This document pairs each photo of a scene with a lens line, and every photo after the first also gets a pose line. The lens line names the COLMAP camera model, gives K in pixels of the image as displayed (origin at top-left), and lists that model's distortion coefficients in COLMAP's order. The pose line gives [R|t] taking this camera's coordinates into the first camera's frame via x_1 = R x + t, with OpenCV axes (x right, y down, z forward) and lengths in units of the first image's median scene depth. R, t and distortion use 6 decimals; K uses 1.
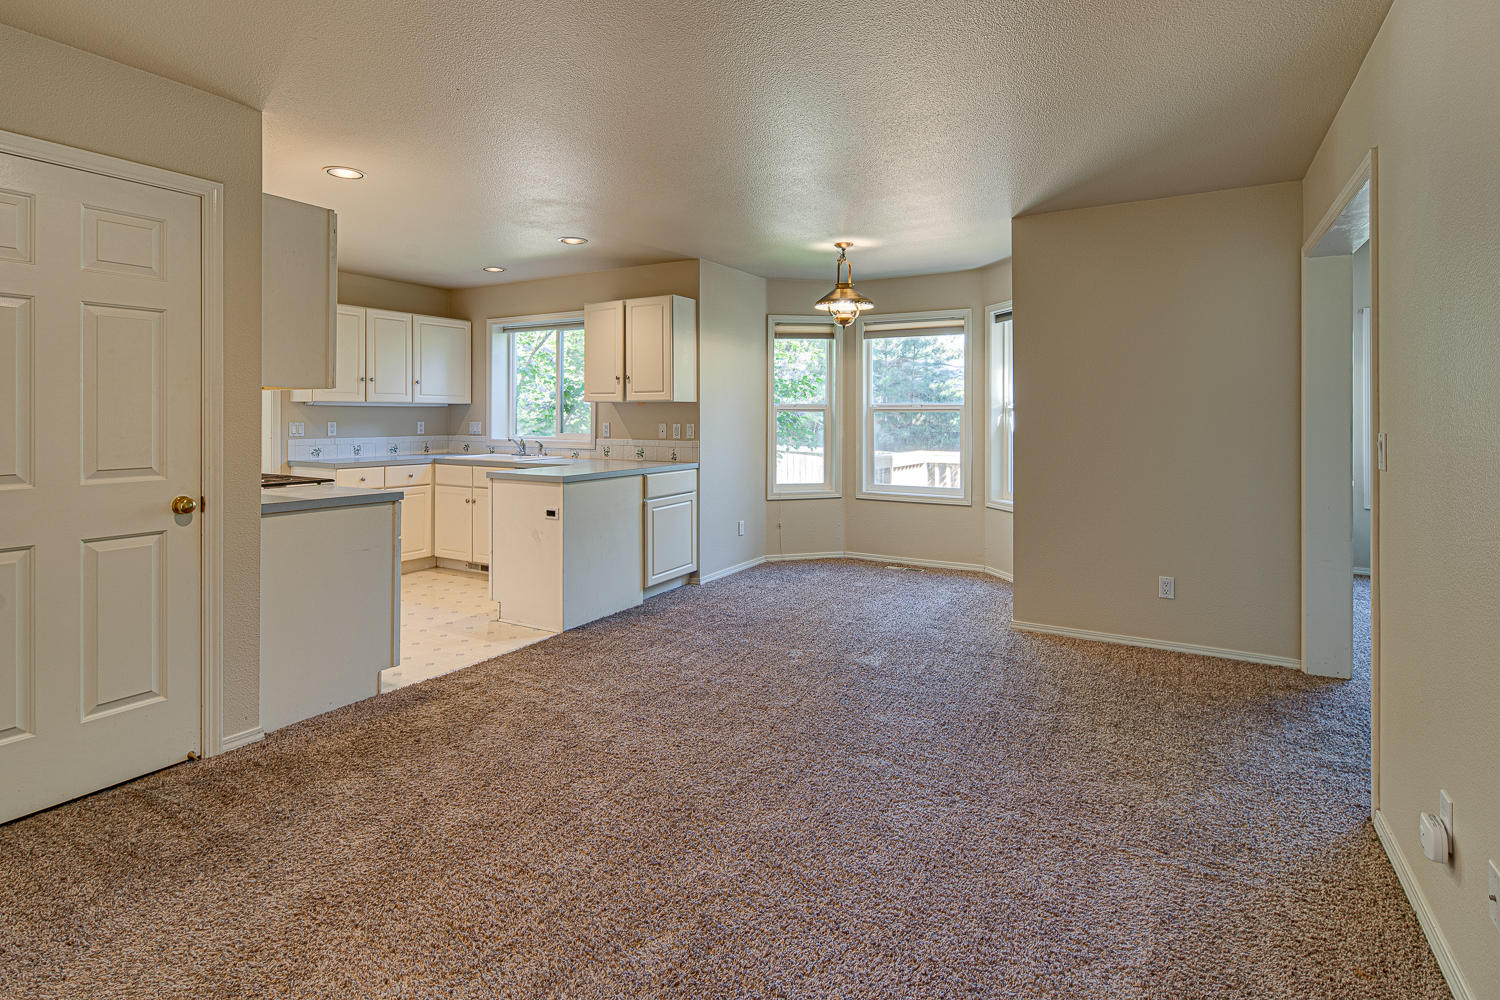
lens RADIAL K [[734.7, 0, 733.7], [0, 734.7, 415.7], [0, 0, 1]] dist [0.000386, 0.000197]
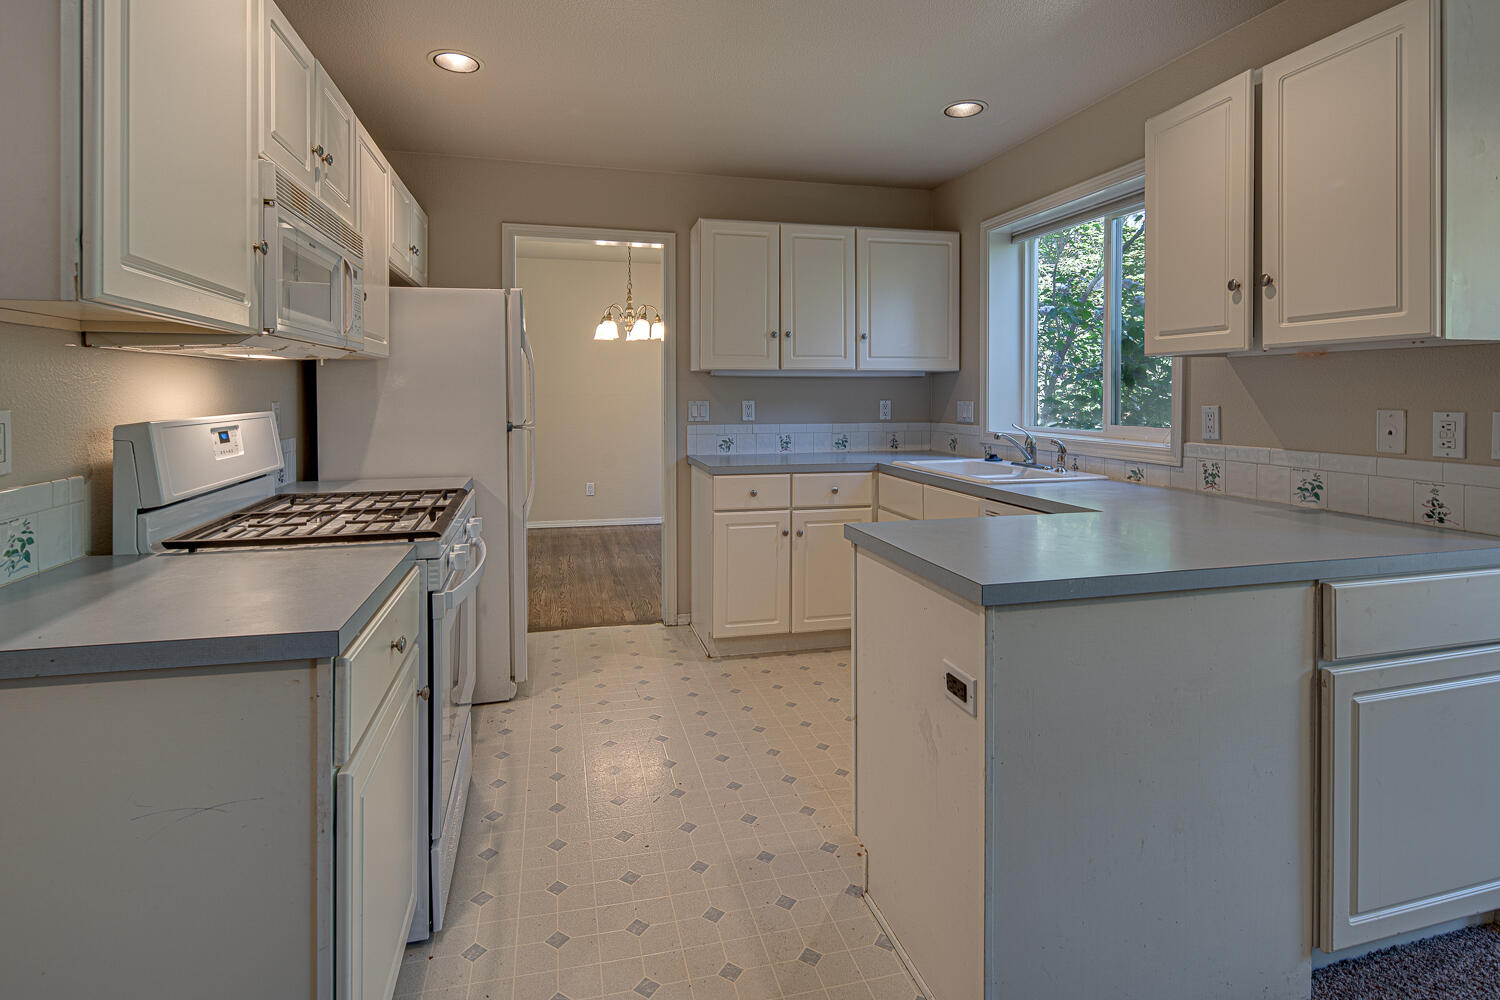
lens RADIAL K [[742.8, 0, 747.5], [0, 742.8, 401.8], [0, 0, 1]] dist [0.000842, -0.000741]
pose [[0.707499, 0.006910, -0.706681, -0.061518], [0.001128, 0.999940, 0.010907, 0.002303], [0.706714, -0.008514, 0.707448, 0.518981]]
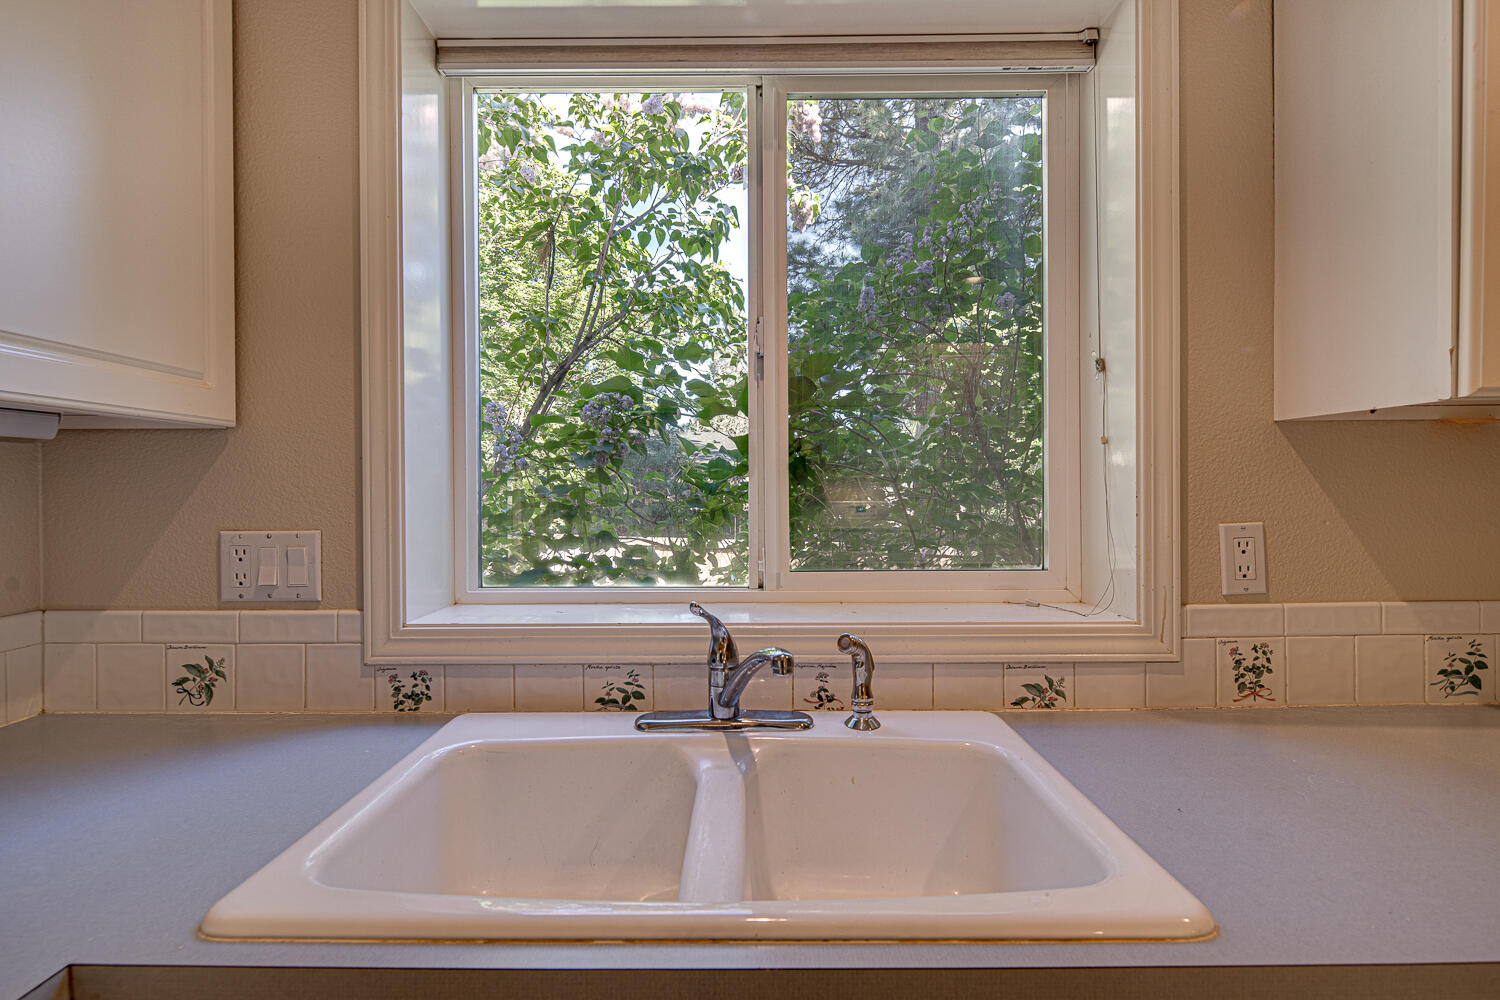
lens RADIAL K [[725.5, 0, 750.0], [0, 725.5, 500.0], [0, 0, 1]] dist [-0.005948, -0.000907]
pose [[0.865824, -0.011948, 0.500206, -0.387940], [0.008847, 0.999924, 0.008571, 0.000725], [-0.500271, -0.002996, 0.865864, 0.907369]]
